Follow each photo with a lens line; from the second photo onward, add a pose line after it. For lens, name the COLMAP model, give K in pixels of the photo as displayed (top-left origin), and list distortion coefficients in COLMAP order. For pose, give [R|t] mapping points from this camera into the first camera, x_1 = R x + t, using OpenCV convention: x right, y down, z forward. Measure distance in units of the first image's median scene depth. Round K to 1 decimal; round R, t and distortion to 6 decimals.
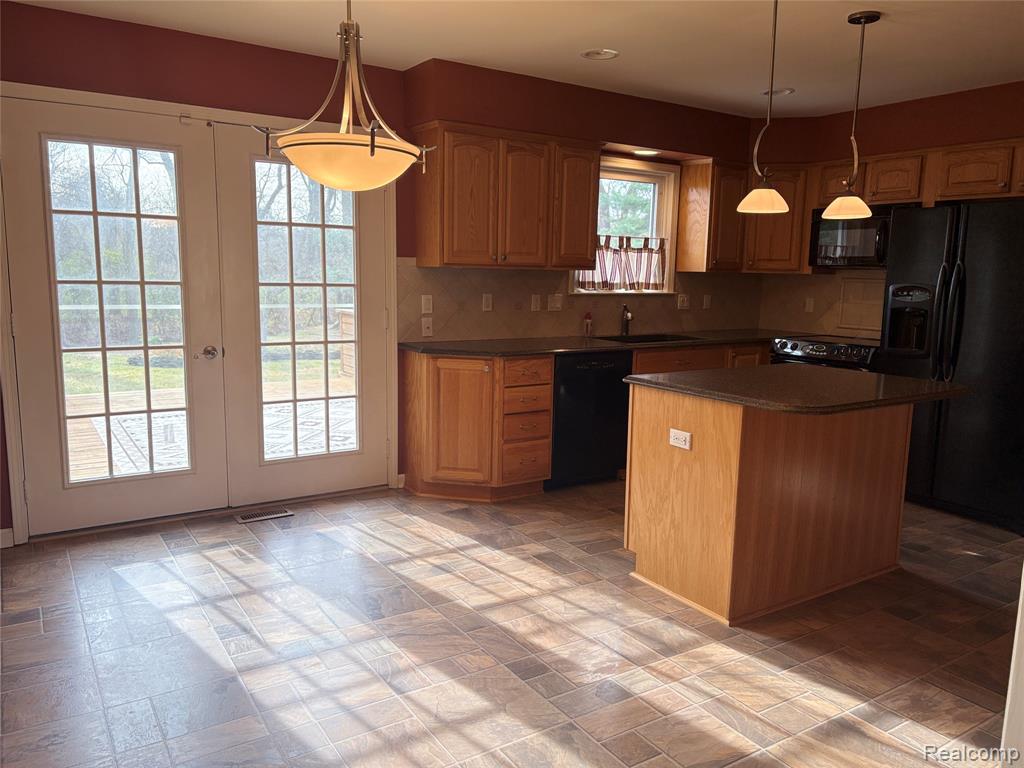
lens RADIAL K [[769.1, 0, 512.0], [0, 769.1, 384.0], [0, 0, 1]] dist [0.123946, -0.153929]
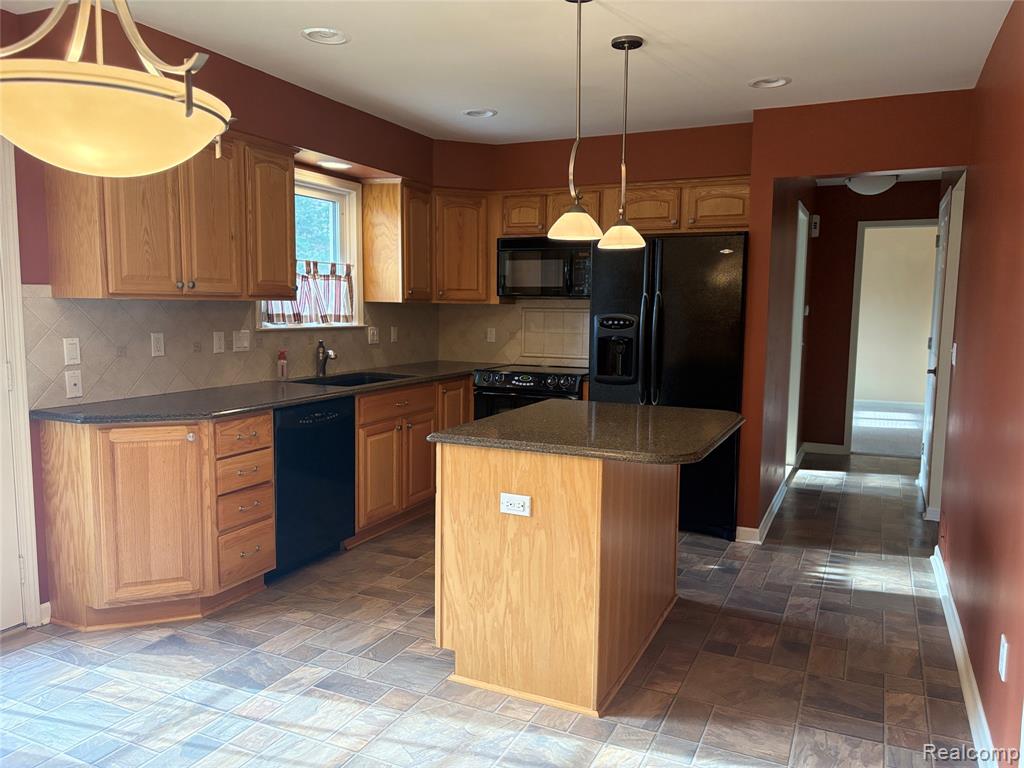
lens RADIAL K [[781.6, 0, 512.0], [0, 781.6, 384.0], [0, 0, 1]] dist [0.062047, -0.054320]
pose [[0.852036, -0.065983, 0.519308, -0.153931], [0.083754, 0.996428, -0.010811, -0.035398], [-0.516739, 0.052705, 0.854519, 0.197139]]
